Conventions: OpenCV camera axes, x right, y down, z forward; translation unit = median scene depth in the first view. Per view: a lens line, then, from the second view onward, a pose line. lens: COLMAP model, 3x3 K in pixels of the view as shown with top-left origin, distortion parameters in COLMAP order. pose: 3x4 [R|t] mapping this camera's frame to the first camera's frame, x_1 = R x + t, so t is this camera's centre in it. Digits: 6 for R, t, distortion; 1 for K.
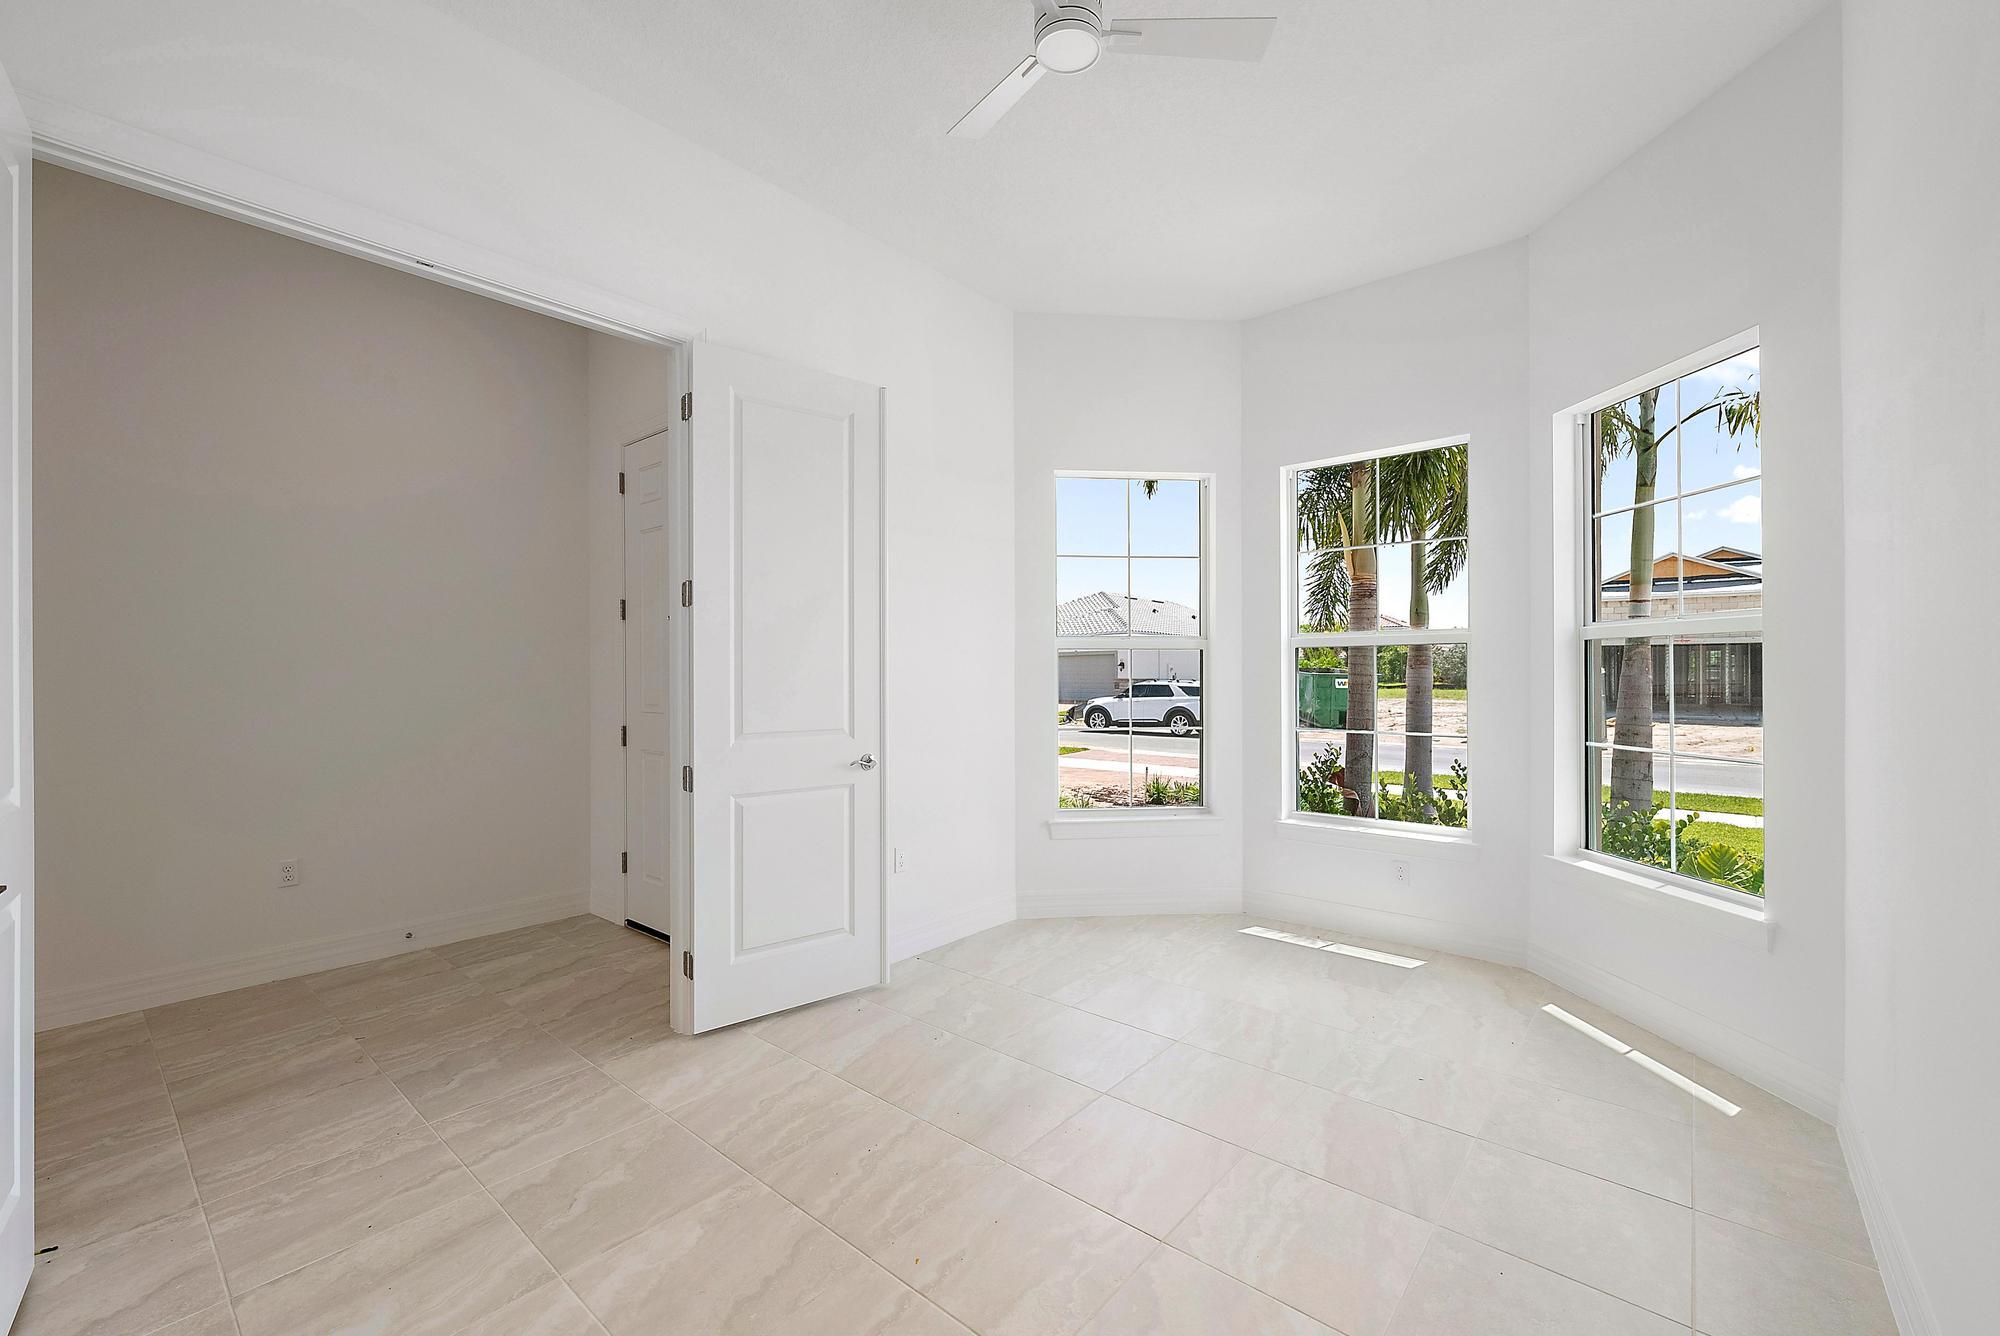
lens RADIAL K [[811.9, 0, 1005.8], [0, 811.9, 664.2], [0, 0, 1]] dist [-0.001013, -0.000004]
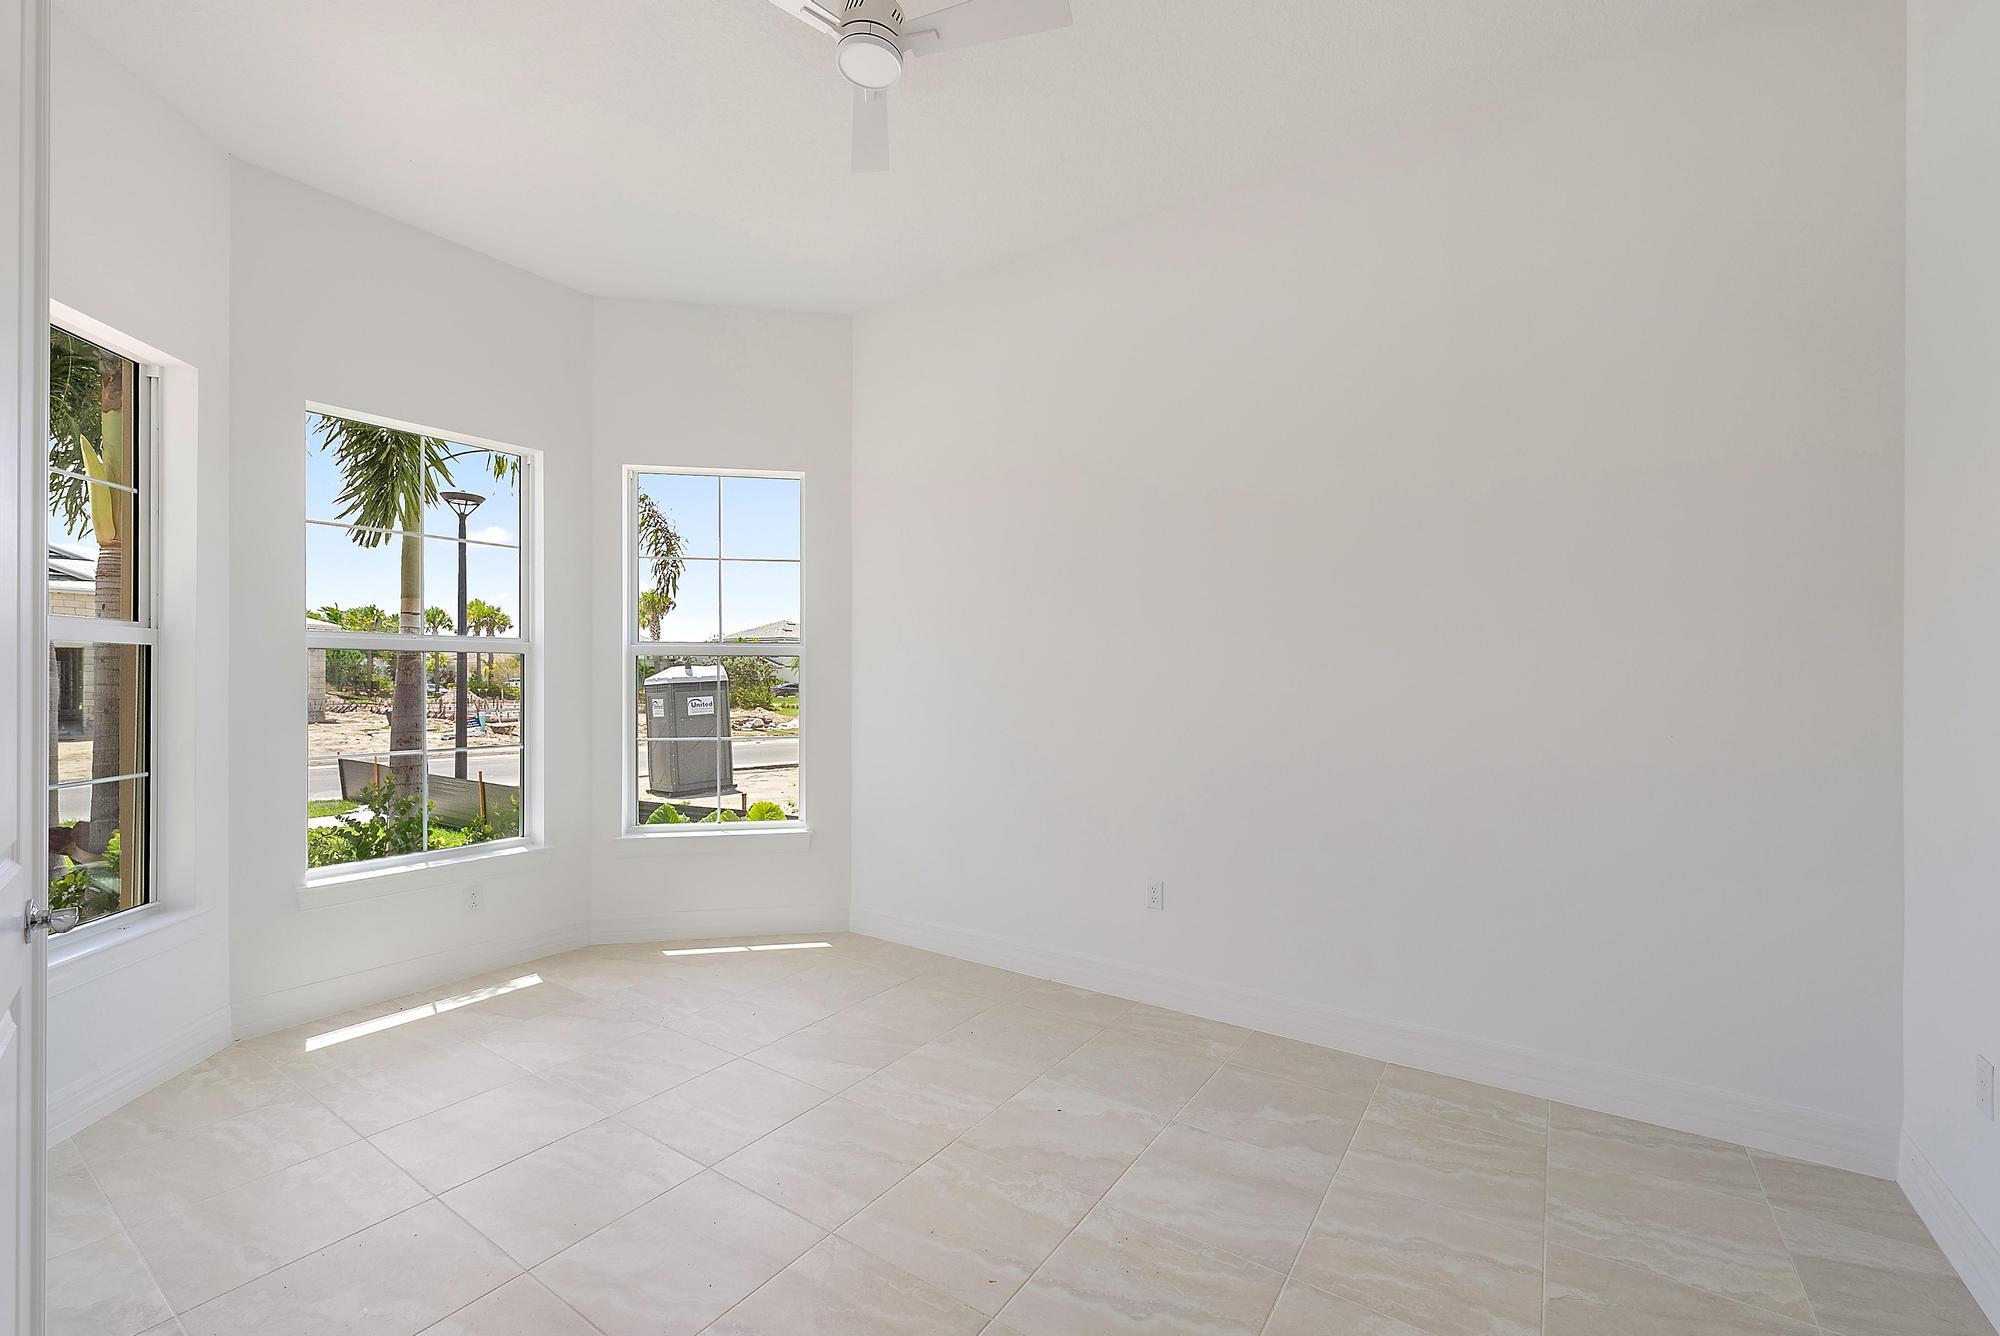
lens RADIAL K [[836.3, 0, 998.7], [0, 836.3, 676.6], [0, 0, 1]] dist [-0.000360, -0.000073]
pose [[-0.086063, -0.000017, 0.996290, -0.575050], [-0.005128, 0.999987, -0.000426, 0.002598], [-0.996277, -0.005146, -0.086062, 0.557002]]
